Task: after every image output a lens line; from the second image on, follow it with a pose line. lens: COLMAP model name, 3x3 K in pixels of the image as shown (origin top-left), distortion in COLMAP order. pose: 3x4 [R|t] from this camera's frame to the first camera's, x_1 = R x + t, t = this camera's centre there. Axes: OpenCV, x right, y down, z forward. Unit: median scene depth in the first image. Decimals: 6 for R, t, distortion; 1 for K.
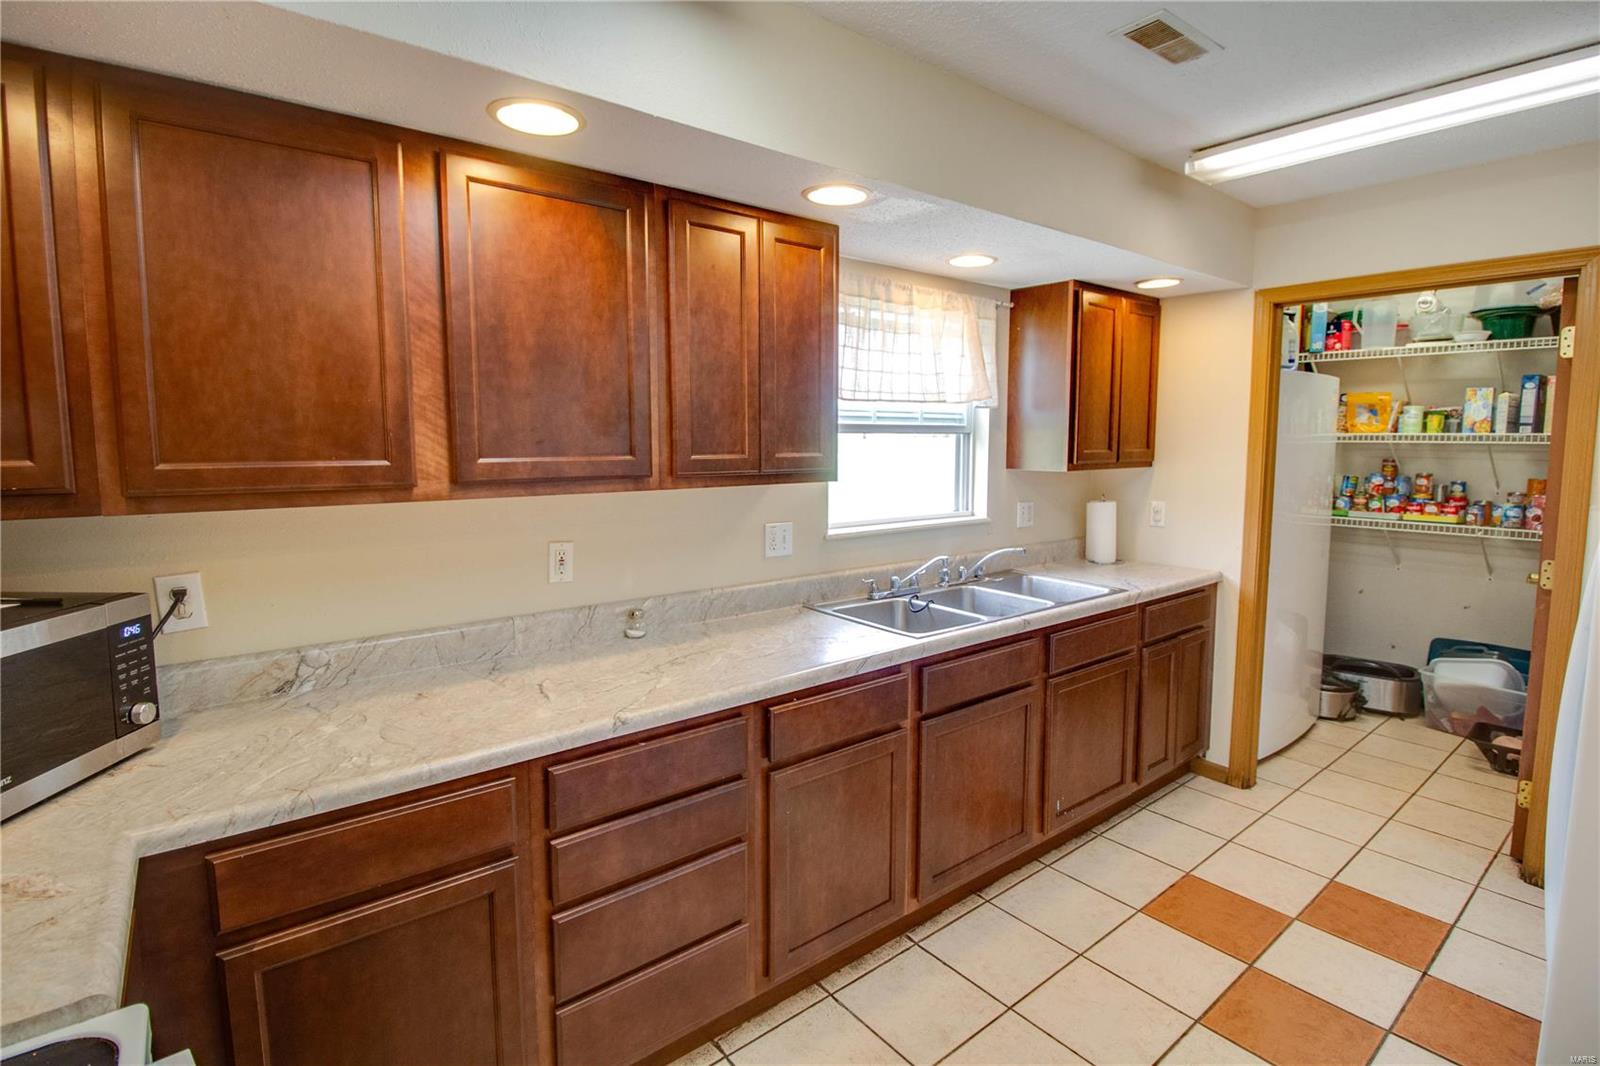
lens RADIAL K [[753.7, 0, 825.2], [0, 753.7, 509.3], [0, 0, 1]] dist [-0.006357, -0.000300]
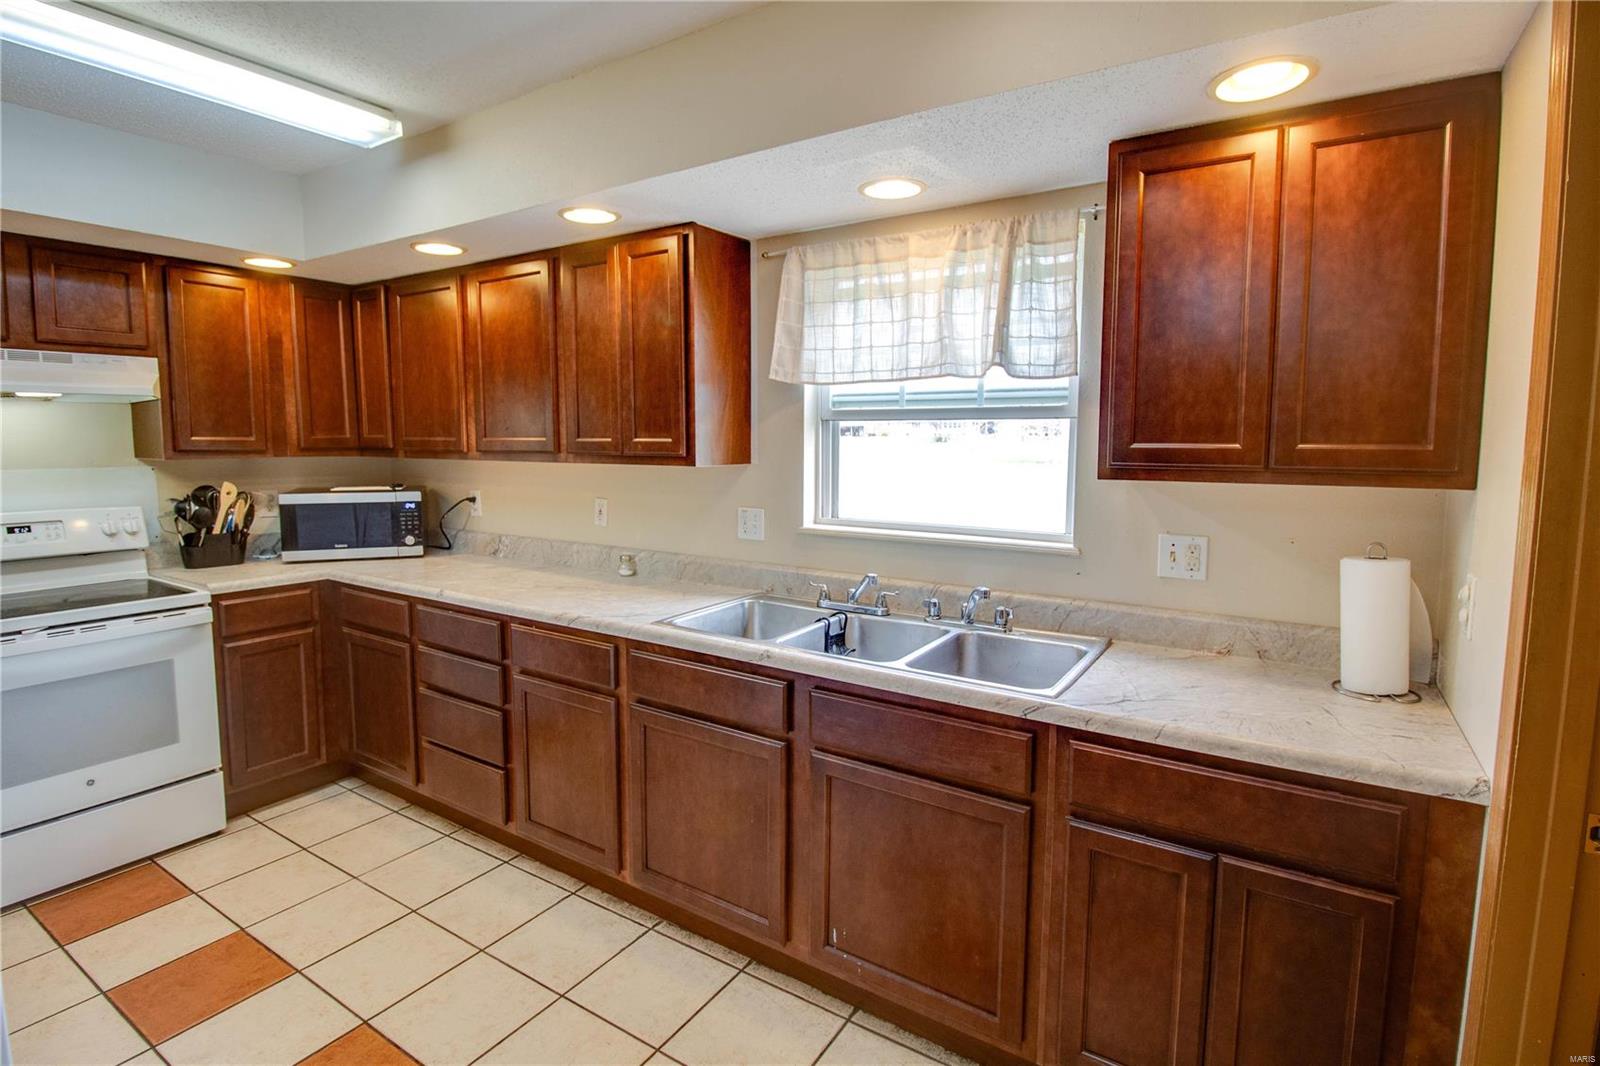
lens RADIAL K [[772.0, 0, 802.9], [0, 772.0, 511.7], [0, 0, 1]] dist [-0.002798, -0.000512]
pose [[0.325499, 0.089253, -0.941320, 1.231308], [-0.094587, 0.993615, 0.061504, -0.062704], [0.940799, 0.069017, 0.331863, 0.905666]]
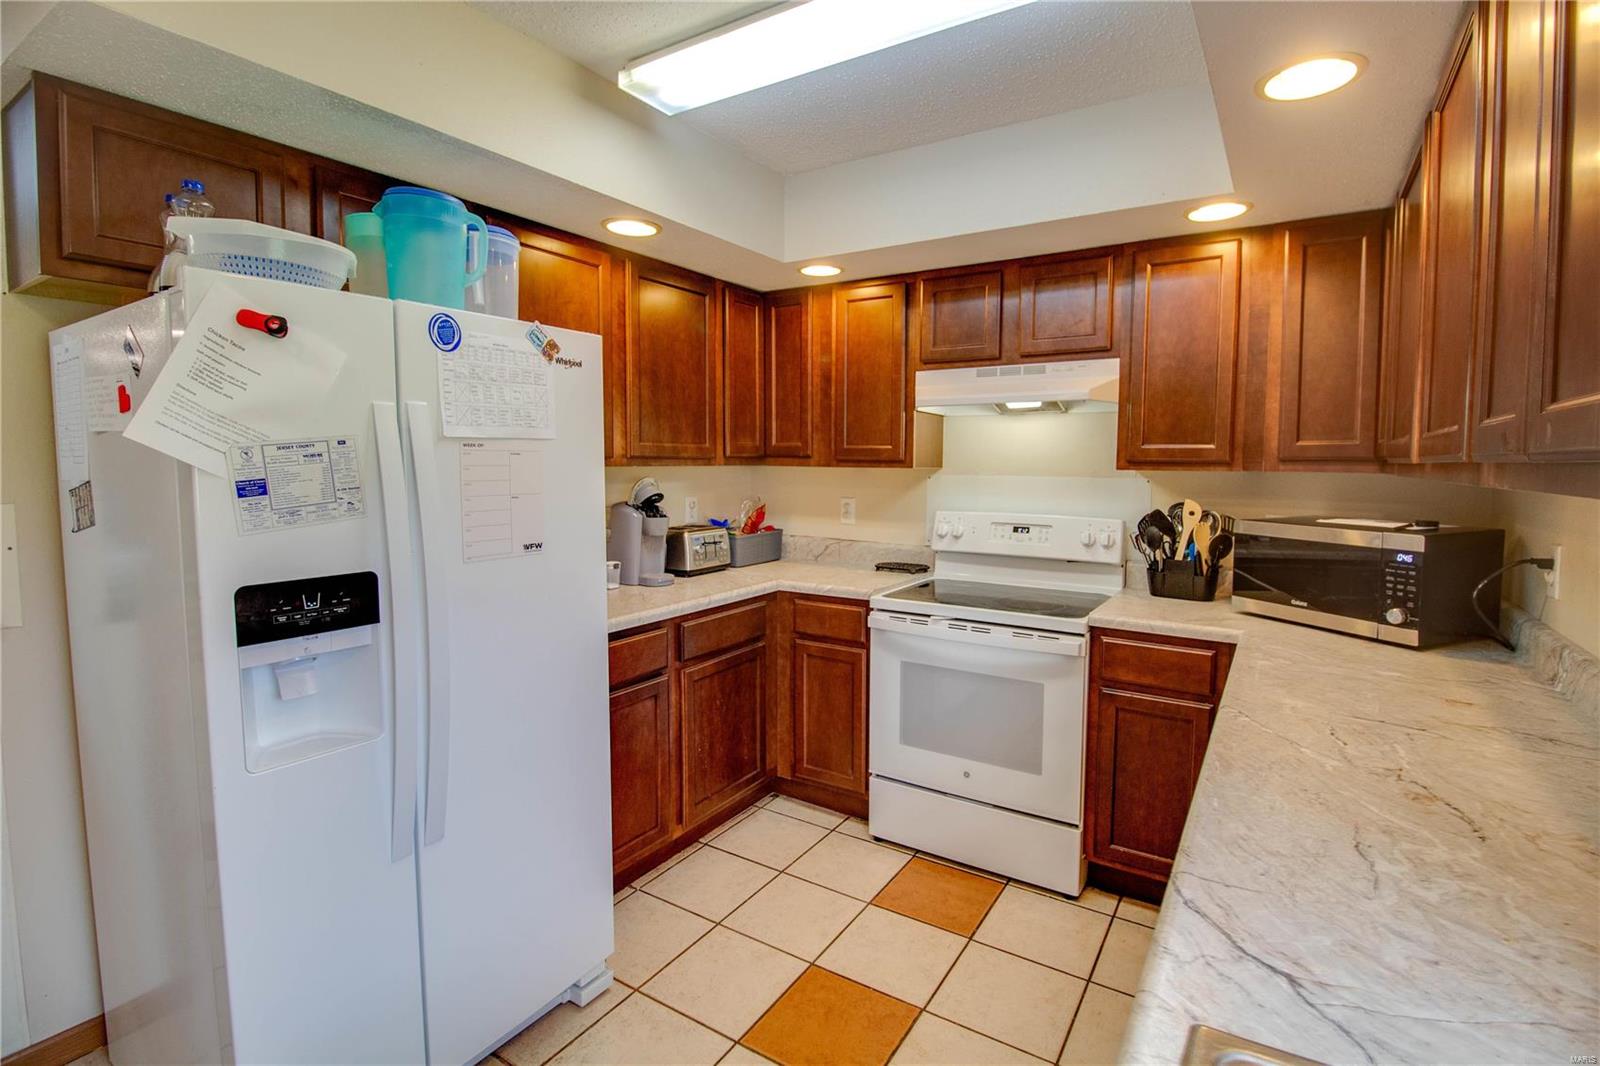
lens RADIAL K [[753.7, 0, 825.2], [0, 753.7, 509.3], [0, 0, 1]] dist [-0.006357, -0.000300]
pose [[-0.942273, 0.020181, -0.334237, 0.386958], [-0.035491, 0.986540, 0.159621, -0.077791], [0.332959, 0.162269, -0.928874, 1.282966]]
